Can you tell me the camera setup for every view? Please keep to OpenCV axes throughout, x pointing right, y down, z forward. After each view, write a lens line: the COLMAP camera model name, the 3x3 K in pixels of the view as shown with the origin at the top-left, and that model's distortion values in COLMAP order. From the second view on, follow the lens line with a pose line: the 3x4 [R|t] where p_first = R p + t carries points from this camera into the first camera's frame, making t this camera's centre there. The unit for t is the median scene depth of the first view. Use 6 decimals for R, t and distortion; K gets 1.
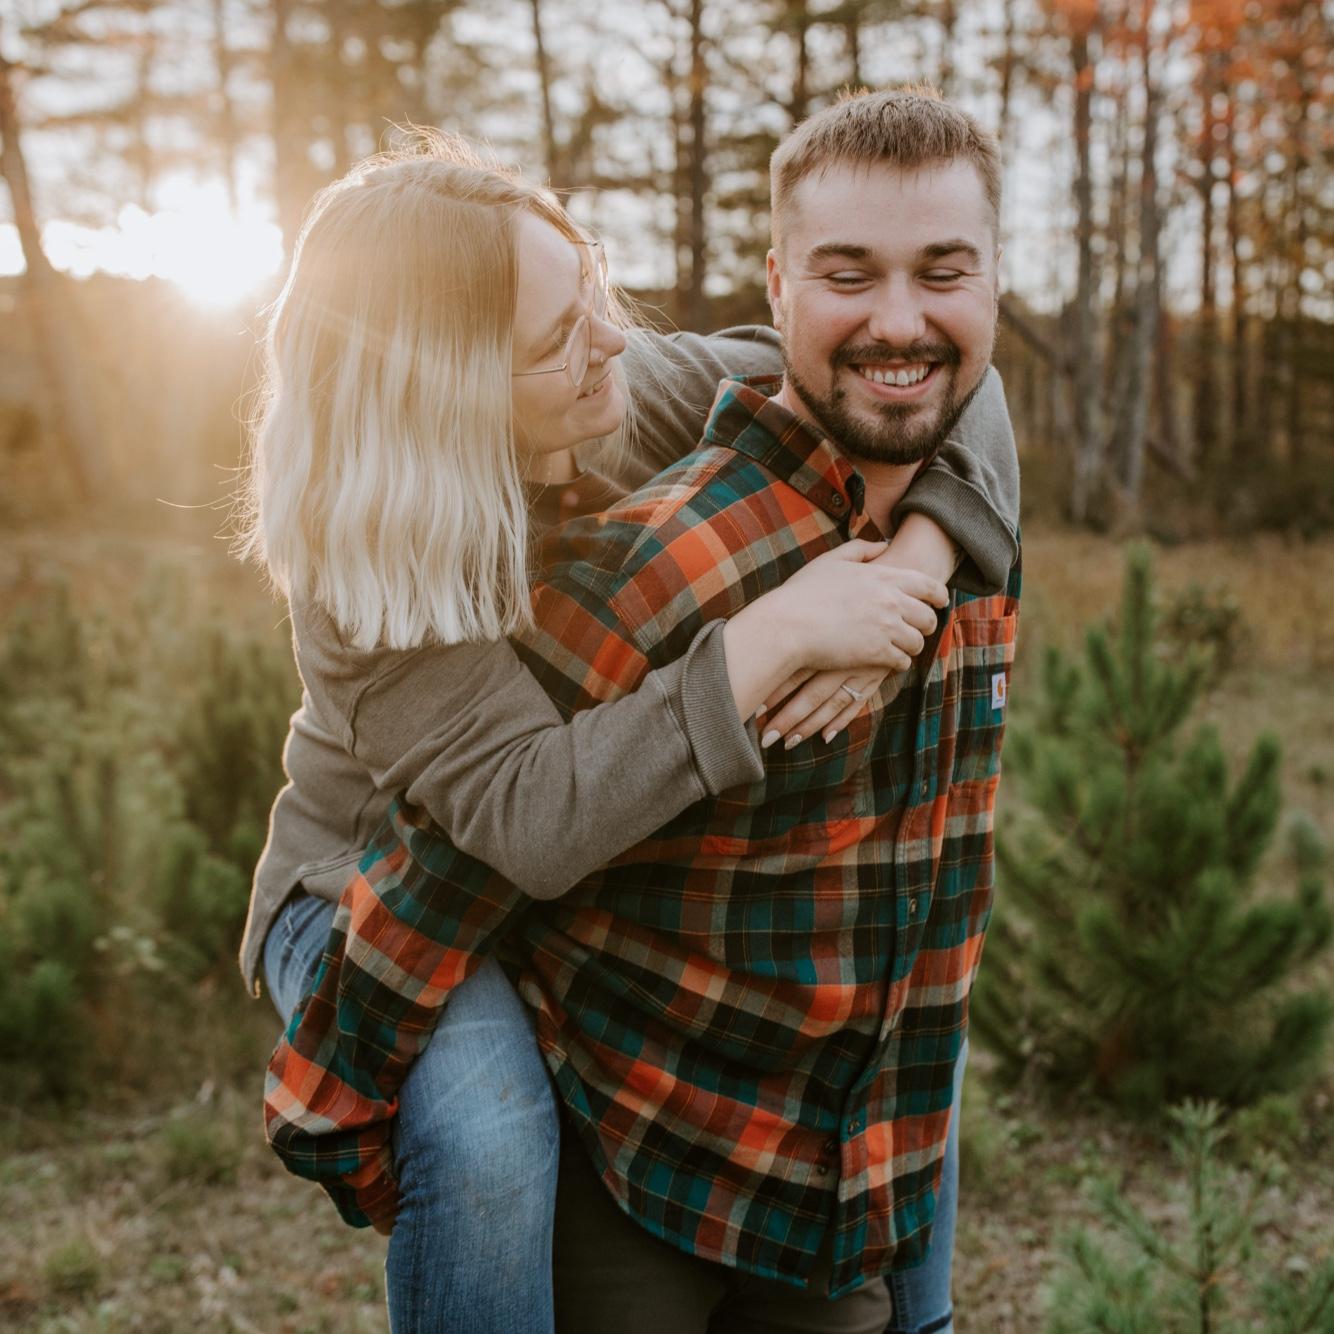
lens RADIAL K [[2218.2, 0, 730.1], [0, 2218.2, 587.9], [0, 0, 1]] dist [-0.012113, 0.017996]
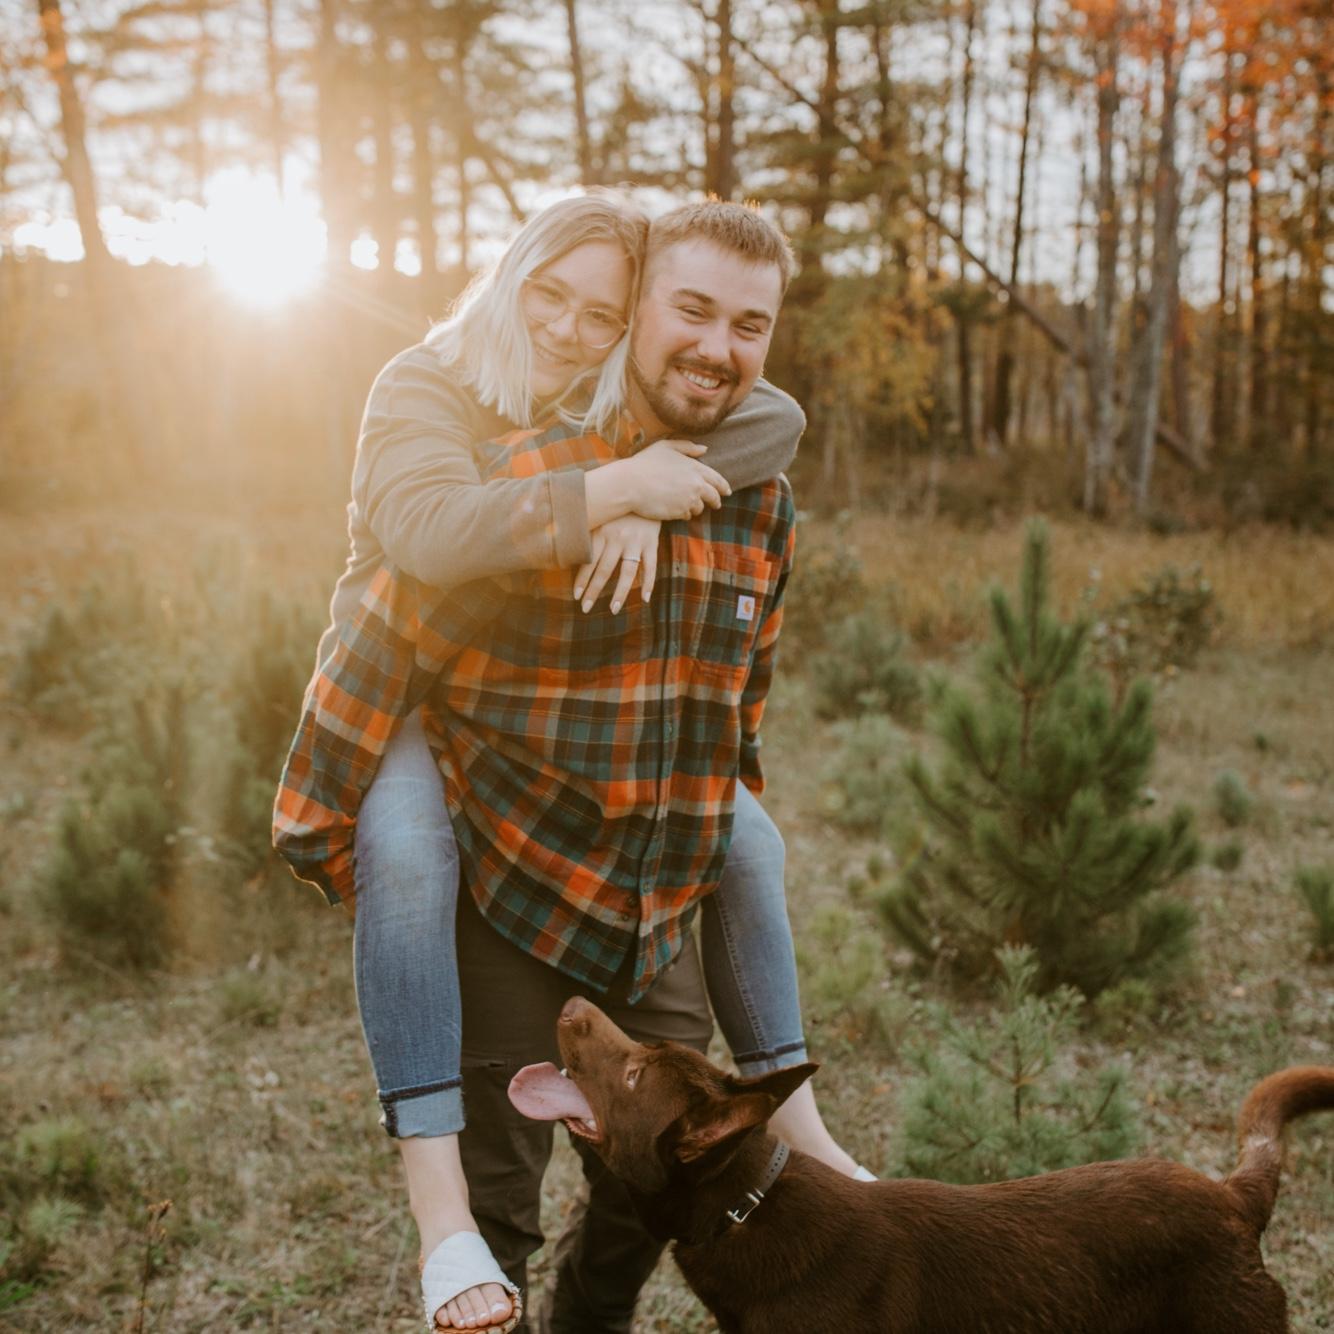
lens RADIAL K [[2487.8, 0, 667.0], [0, 2487.8, 667.0], [0, 0, 1]] dist [-0.041648, 0.084471]
pose [[0.997820, 0.014490, -0.064385, 0.036452], [-0.012638, 0.999497, 0.029081, 0.011131], [0.064774, -0.028203, 0.997501, -0.165531]]
